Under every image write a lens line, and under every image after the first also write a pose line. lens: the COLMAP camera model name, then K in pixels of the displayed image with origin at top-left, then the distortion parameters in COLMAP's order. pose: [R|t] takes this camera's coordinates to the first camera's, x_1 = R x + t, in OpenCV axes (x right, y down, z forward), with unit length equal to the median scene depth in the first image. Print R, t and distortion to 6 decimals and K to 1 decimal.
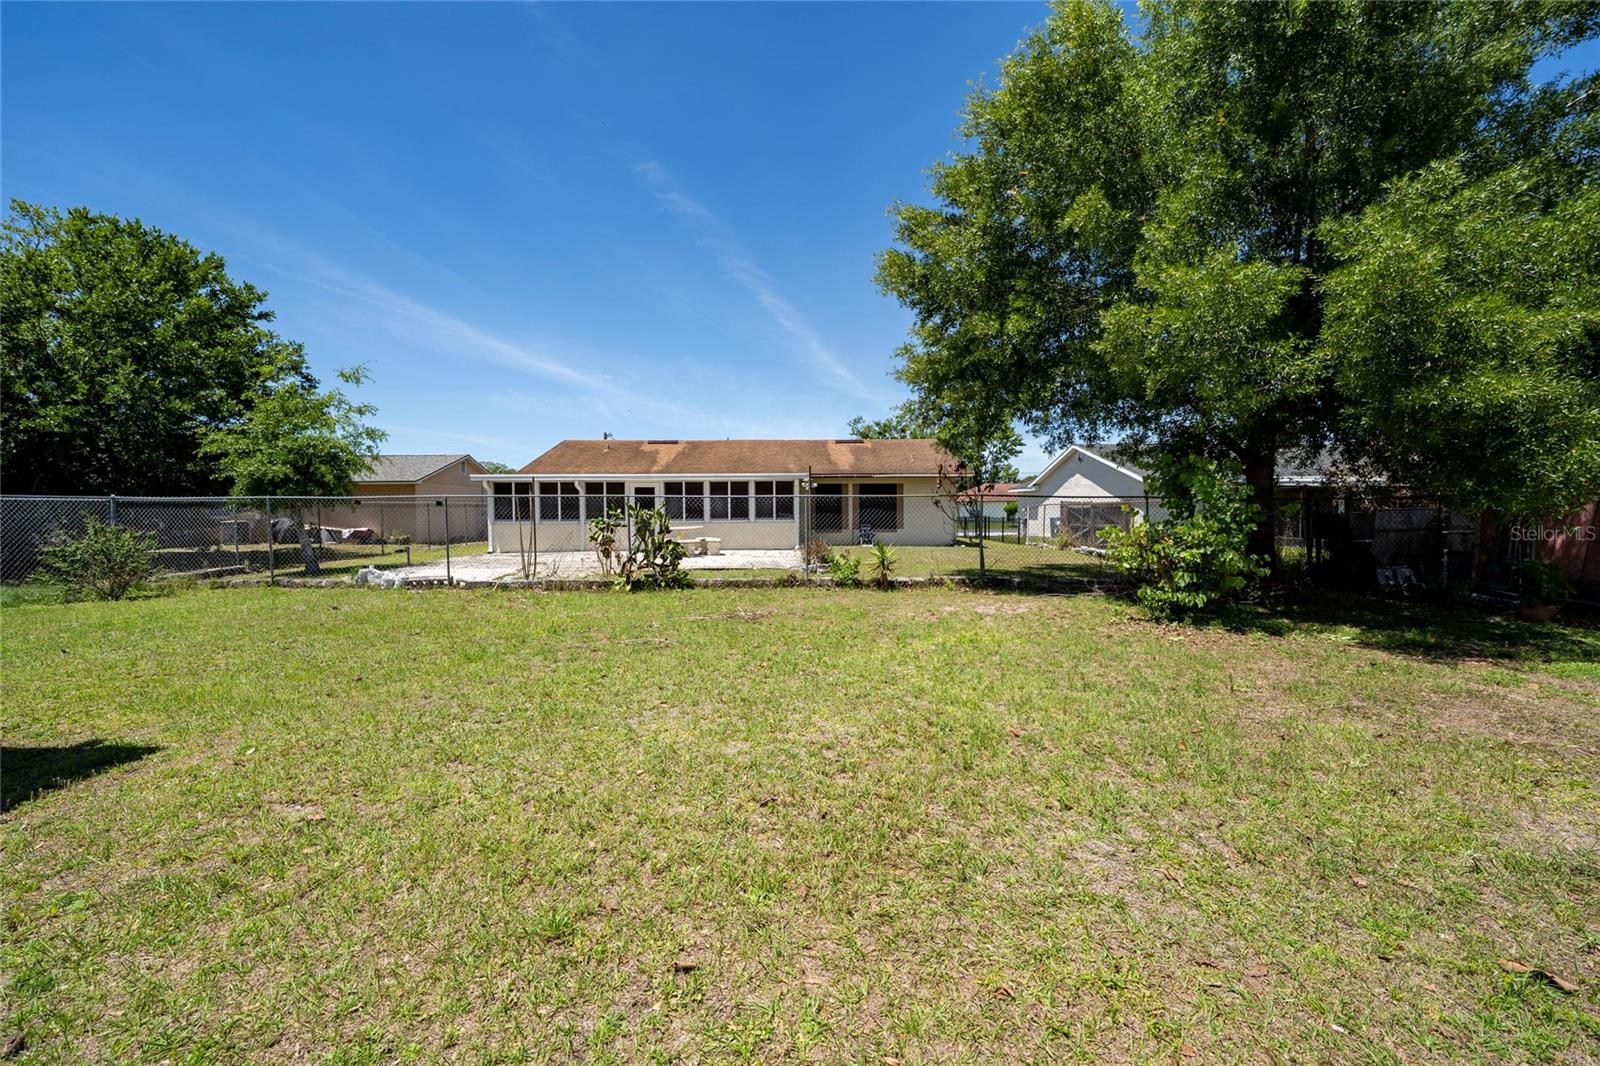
lens RADIAL K [[600.8, 0, 800.0], [0, 600.8, 533.0], [0, 0, 1]] dist [-0.000496, -0.000002]
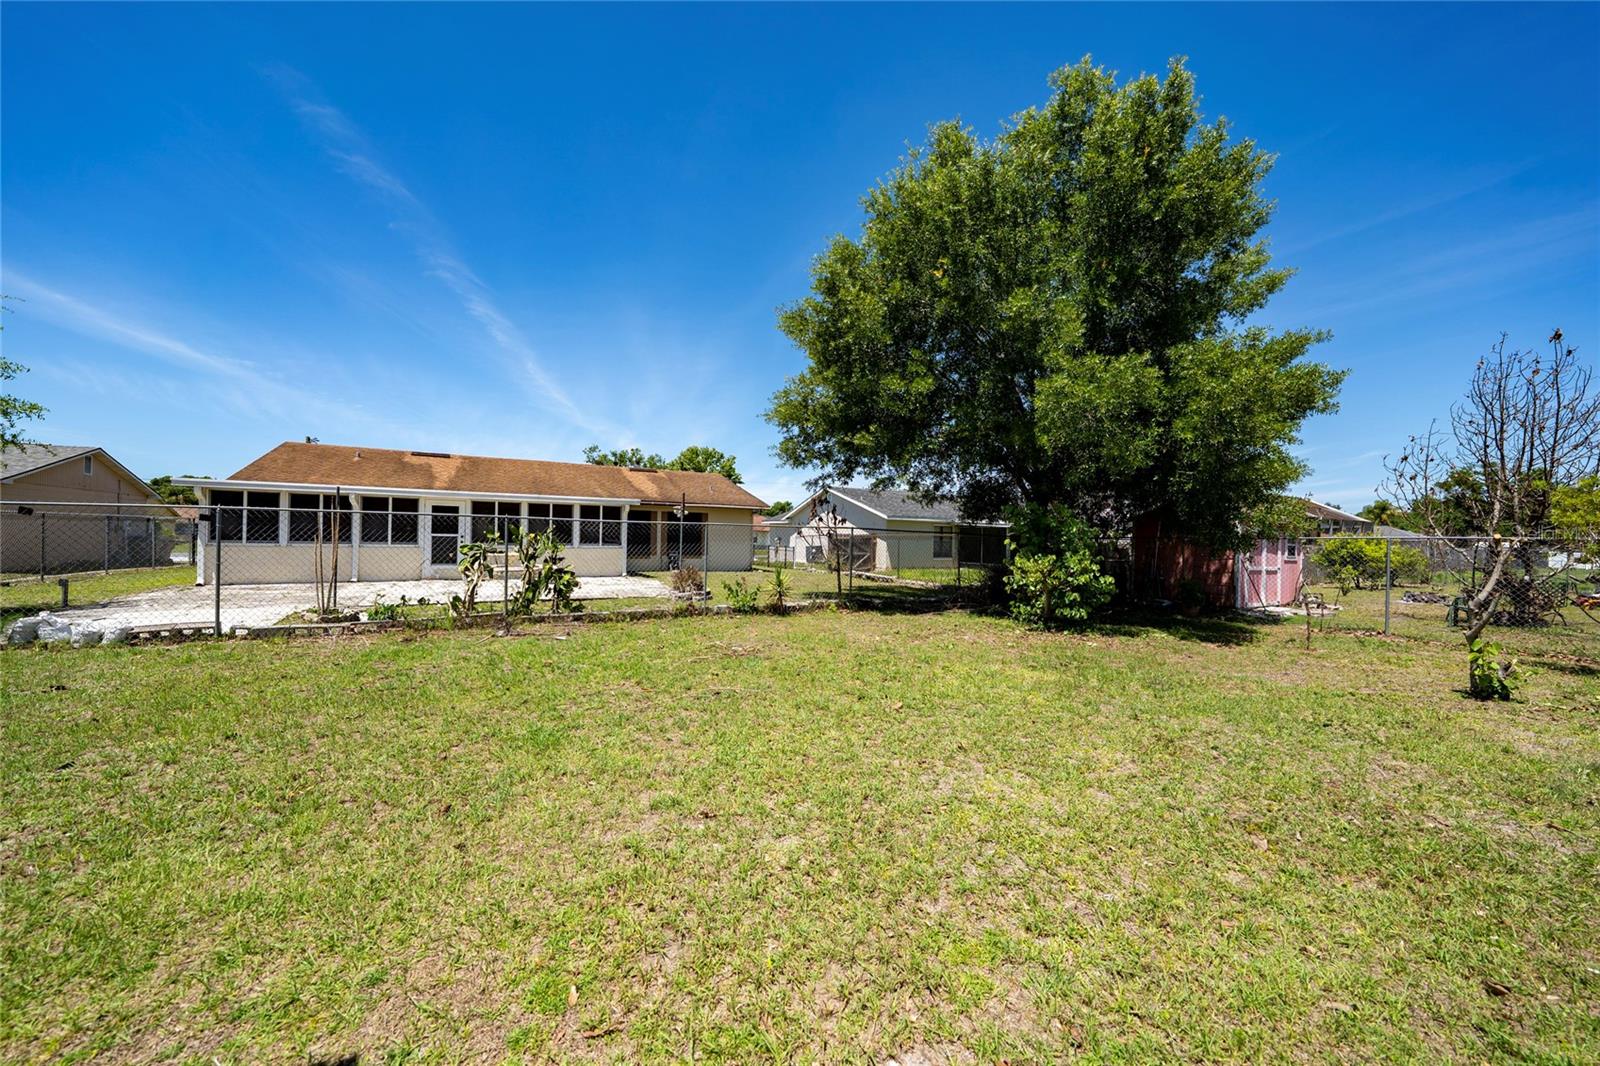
lens RADIAL K [[553.7, 0, 800.0], [0, 553.7, 533.0], [0, 0, 1]] dist [0.000457, 0.000049]
pose [[0.886891, 0.024829, 0.461311, -0.239583], [-0.004165, 0.998944, -0.045759, -0.004107], [-0.461960, 0.038662, 0.886058, 0.098252]]
